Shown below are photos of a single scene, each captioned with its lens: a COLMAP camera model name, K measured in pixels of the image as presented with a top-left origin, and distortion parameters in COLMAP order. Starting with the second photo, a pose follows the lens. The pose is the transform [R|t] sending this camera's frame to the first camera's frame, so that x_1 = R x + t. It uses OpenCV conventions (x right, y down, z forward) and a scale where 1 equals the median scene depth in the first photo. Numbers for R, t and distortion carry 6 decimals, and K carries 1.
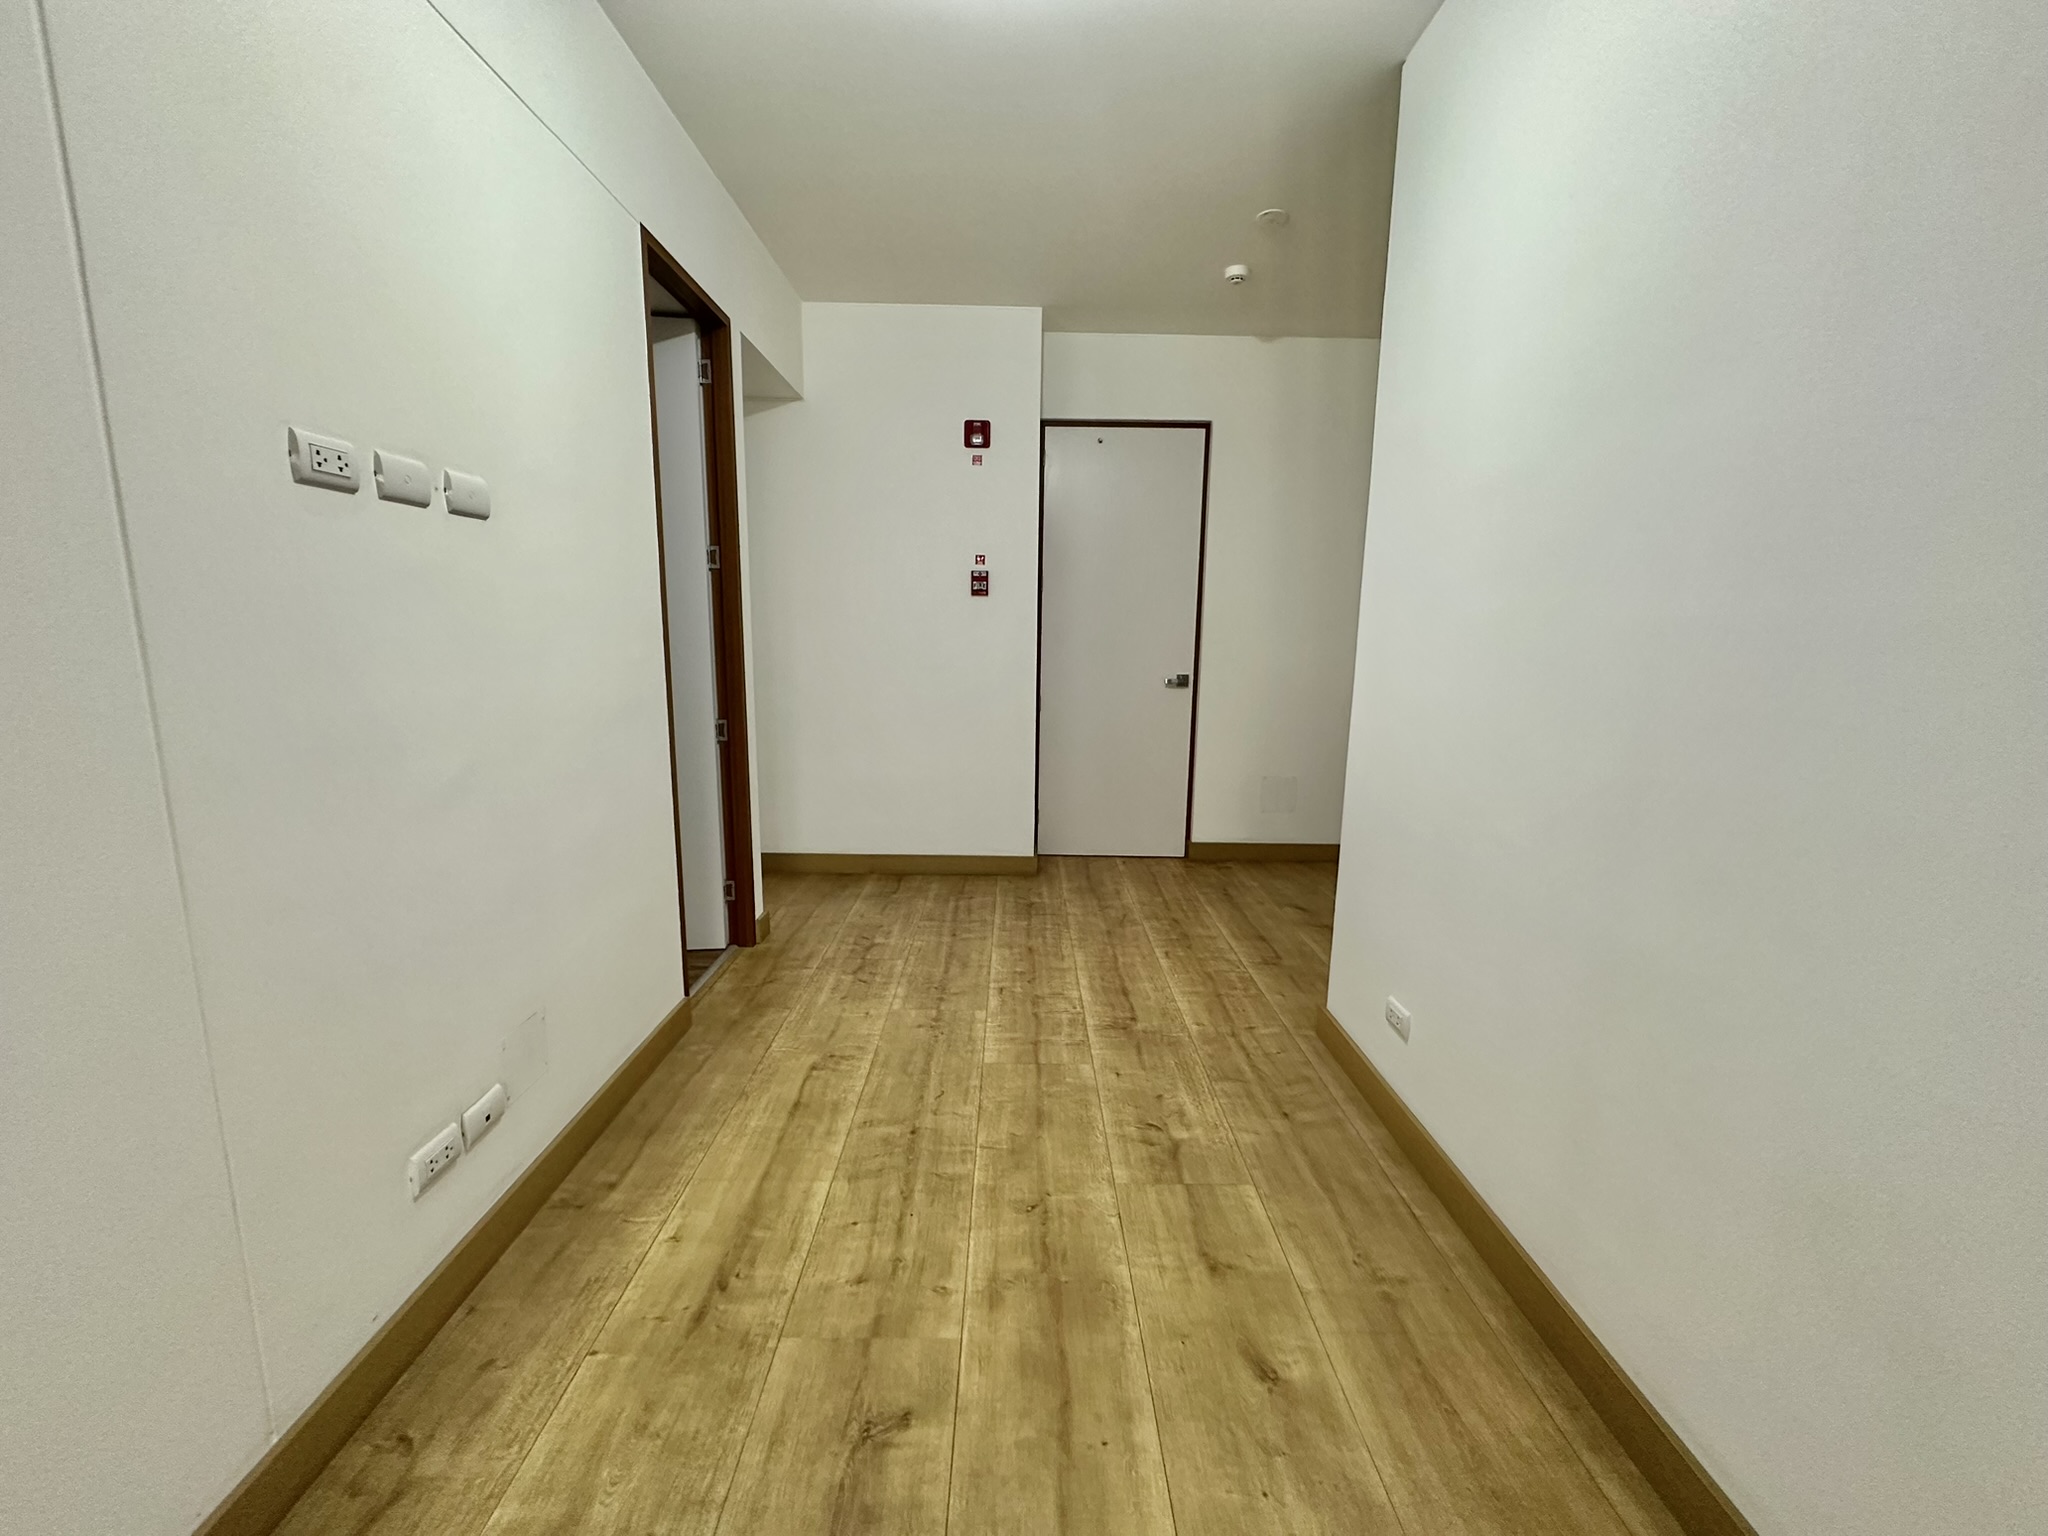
lens RADIAL K [[813.9, 0, 1023.0], [0, 813.9, 765.9], [0, 0, 1]] dist [0.000067, 0.000306]
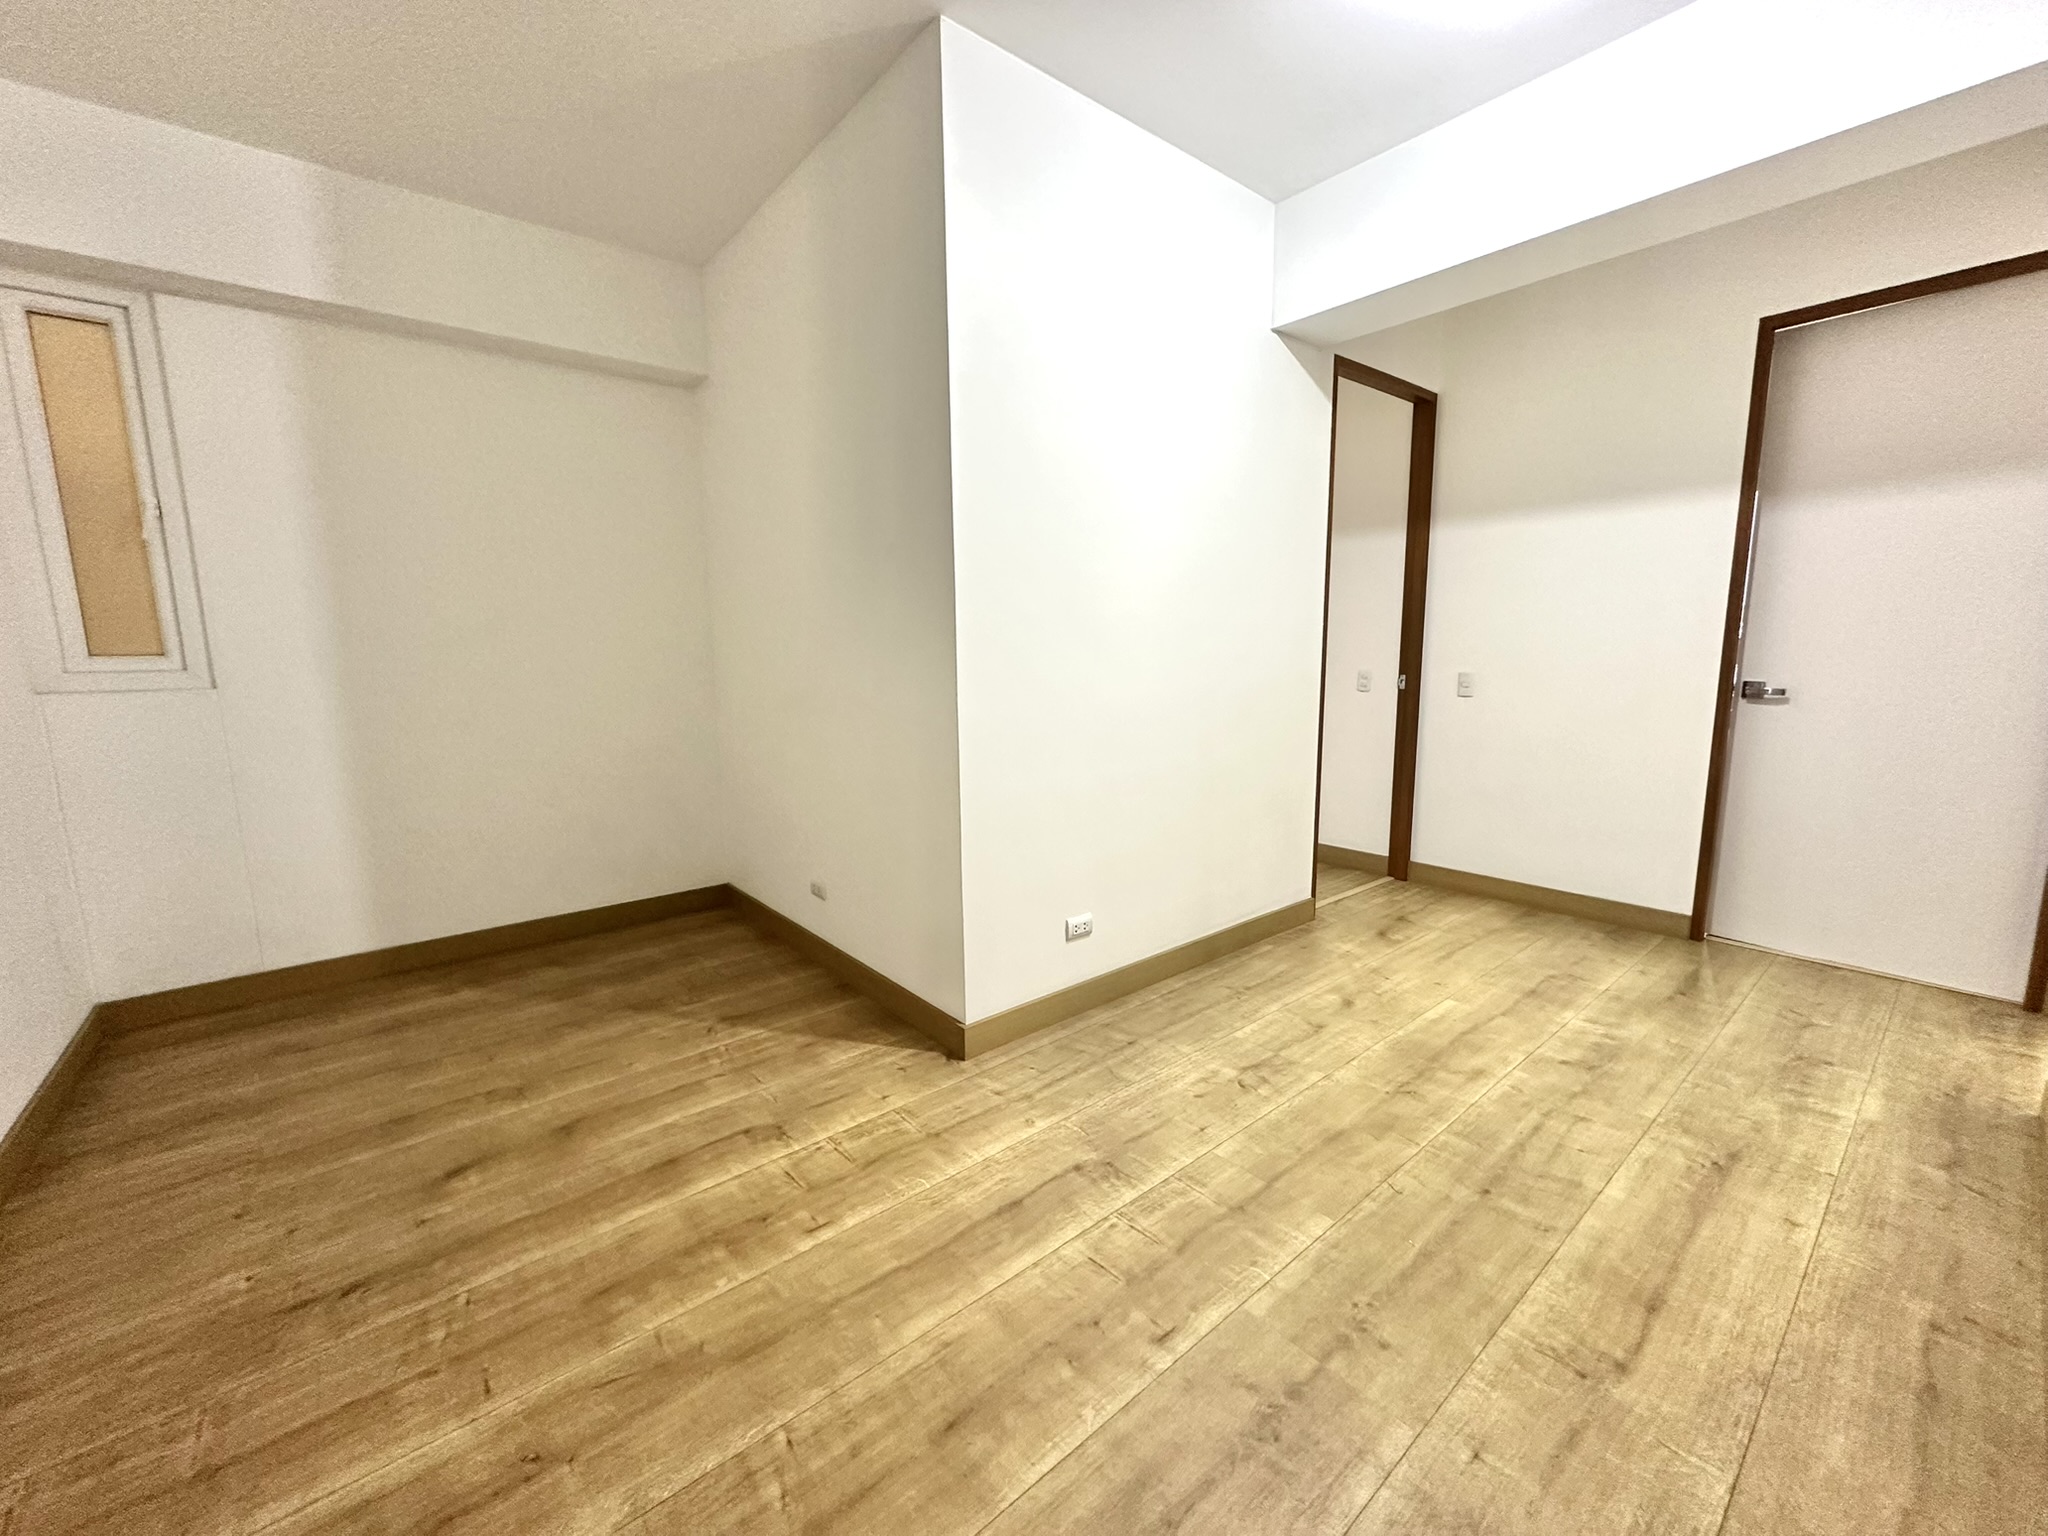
lens RADIAL K [[813.9, 0, 1024.0], [0, 813.9, 766.8], [0, 0, 1]] dist [0.000067, 0.000306]
pose [[-0.632285, -0.124600, 0.764650, -0.395908], [0.129588, 0.956068, 0.262947, -0.254662], [-0.763821, 0.265347, -0.588361, 1.624622]]
